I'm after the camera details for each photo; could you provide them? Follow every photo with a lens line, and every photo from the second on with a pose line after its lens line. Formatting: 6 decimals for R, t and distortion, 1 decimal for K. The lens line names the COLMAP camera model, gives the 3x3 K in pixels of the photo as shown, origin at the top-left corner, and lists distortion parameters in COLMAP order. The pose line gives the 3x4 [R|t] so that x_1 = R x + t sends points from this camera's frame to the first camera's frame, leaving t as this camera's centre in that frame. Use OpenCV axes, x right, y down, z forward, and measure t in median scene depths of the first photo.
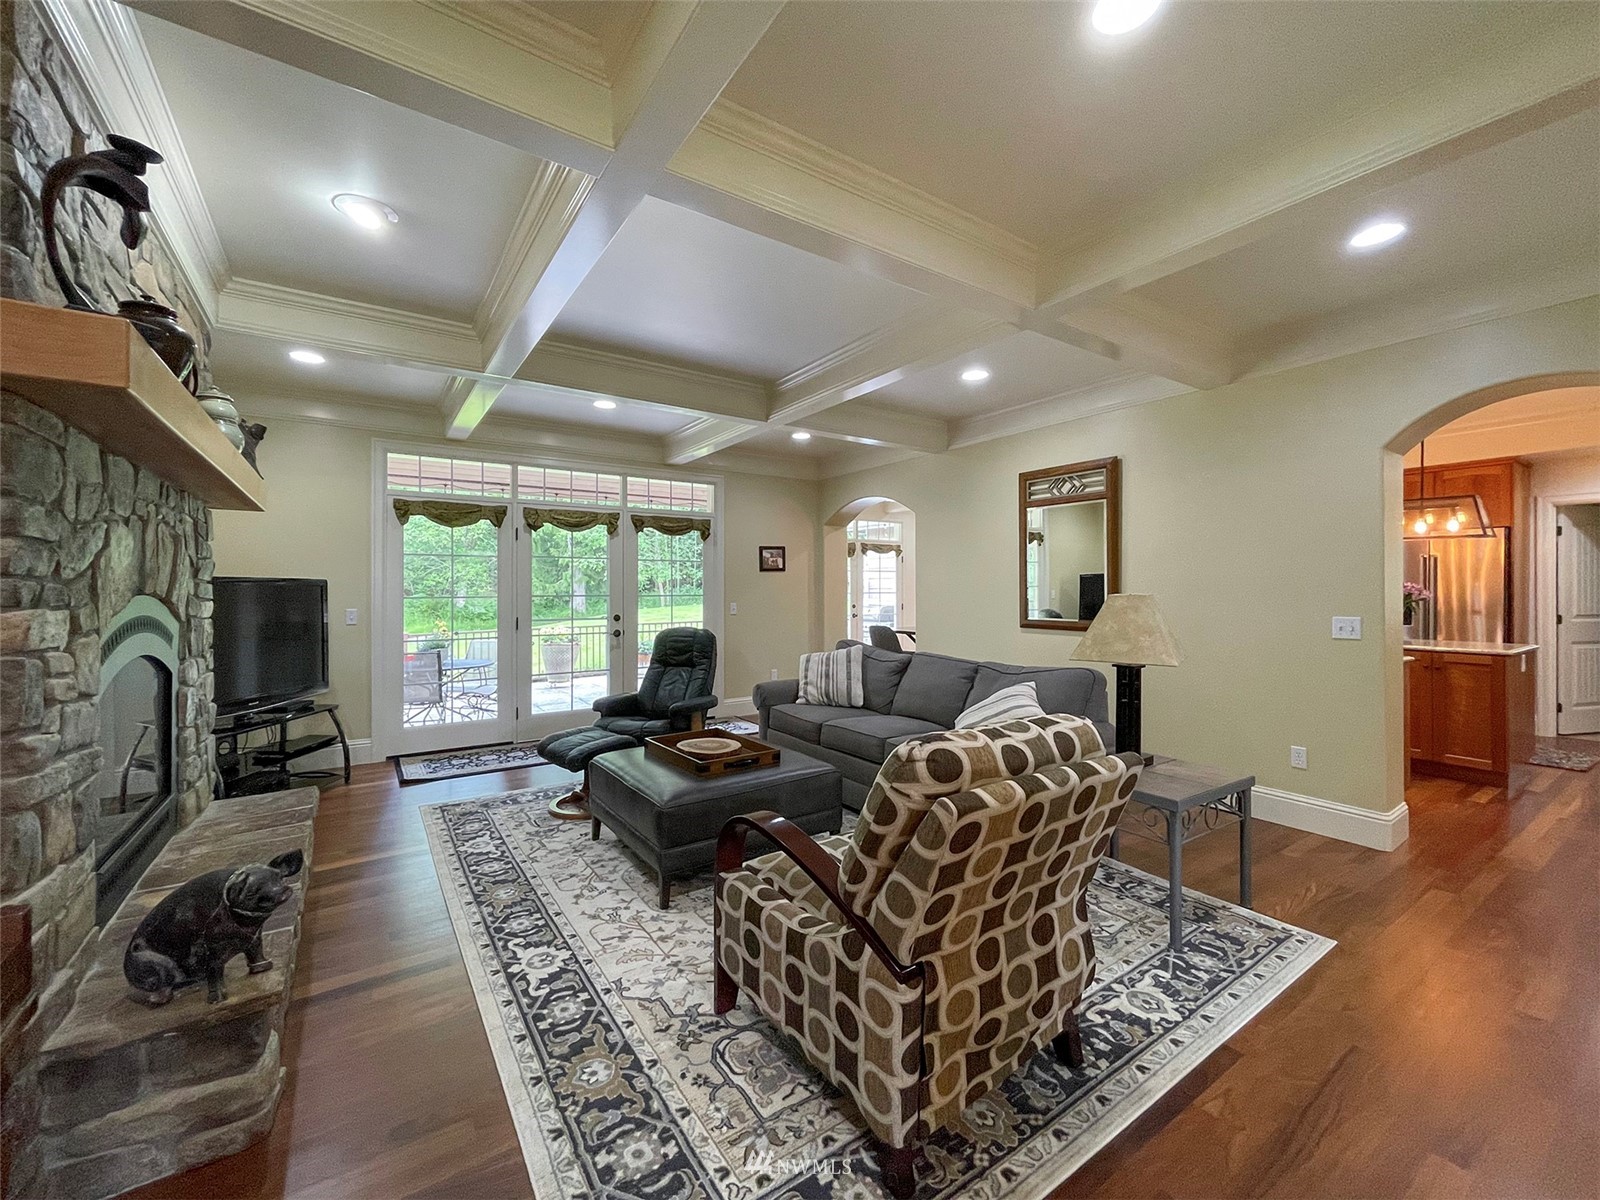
lens RADIAL K [[668.2, 0, 824.6], [0, 668.2, 587.6], [0, 0, 1]] dist [0.003141, 0.002329]
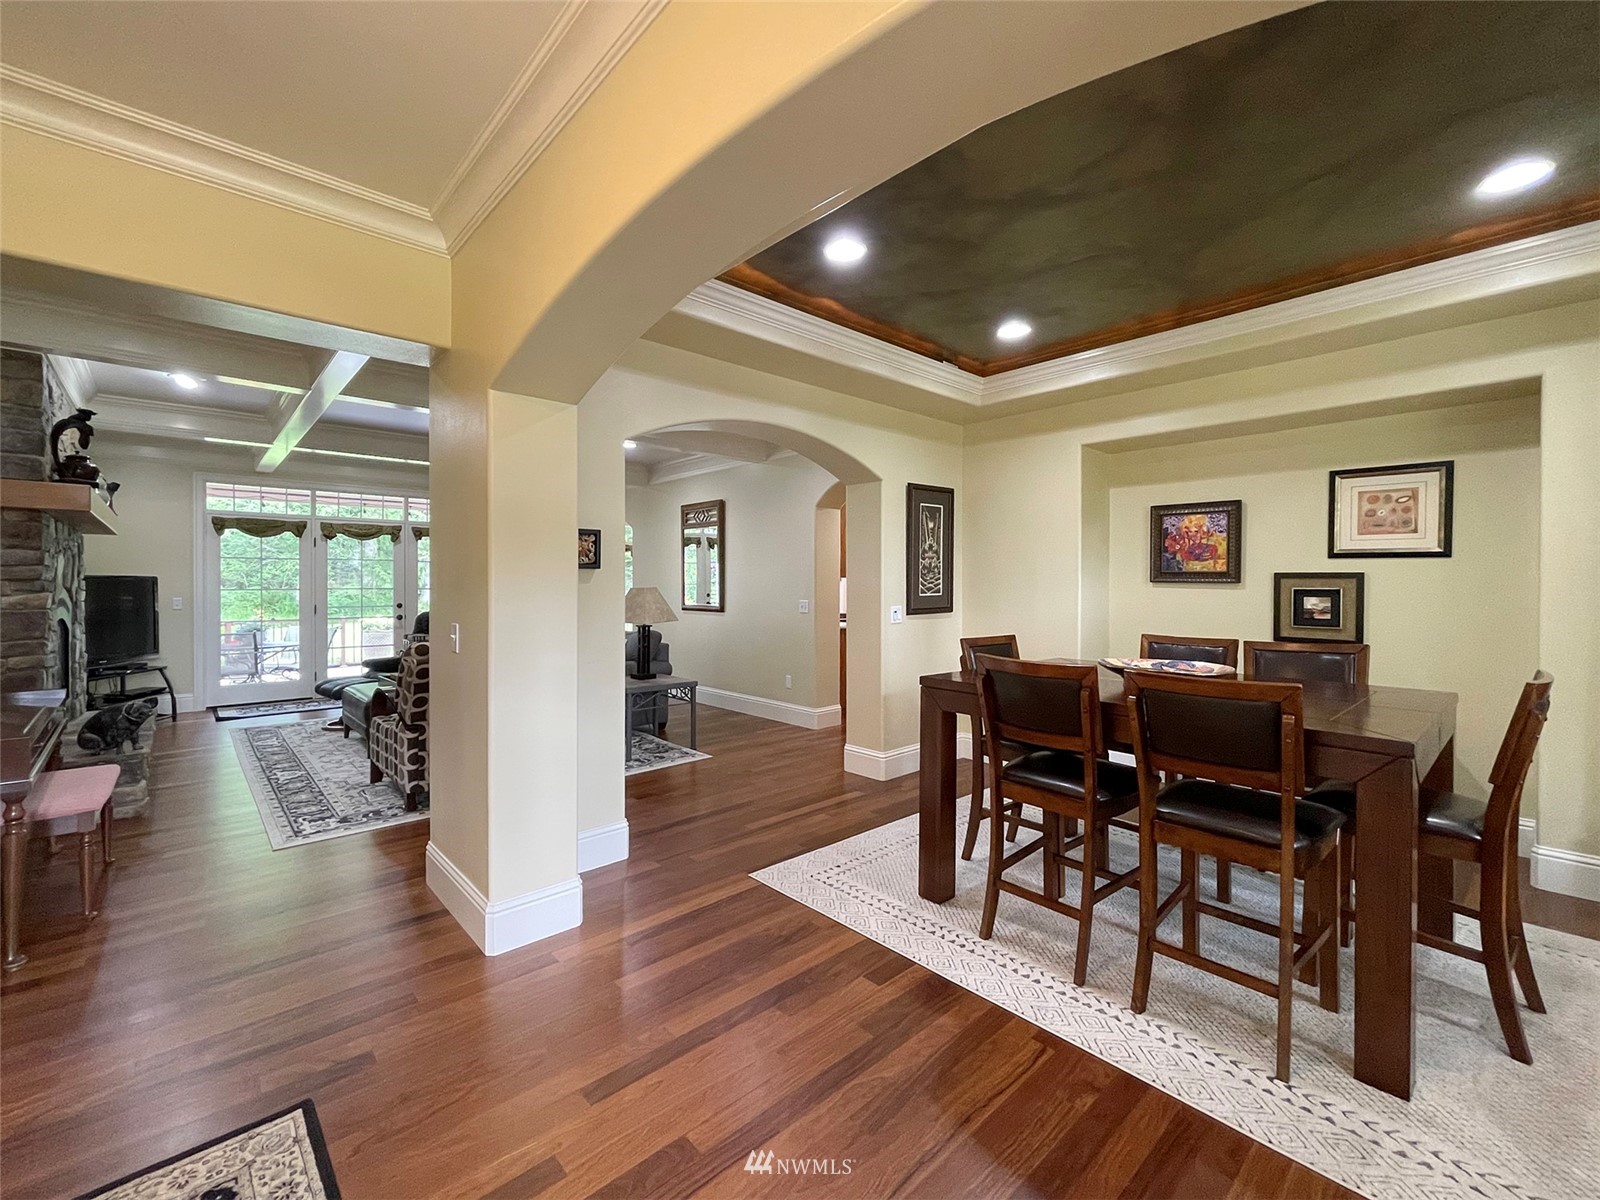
lens RADIAL K [[683.6, 0, 793.8], [0, 683.6, 585.6], [0, 0, 1]] dist [0.013622, 0.000247]
pose [[0.993167, 0.002057, 0.116685, 0.436034], [-0.002843, 0.999974, 0.006571, -0.006719], [-0.116668, -0.006858, 0.993147, -0.631703]]
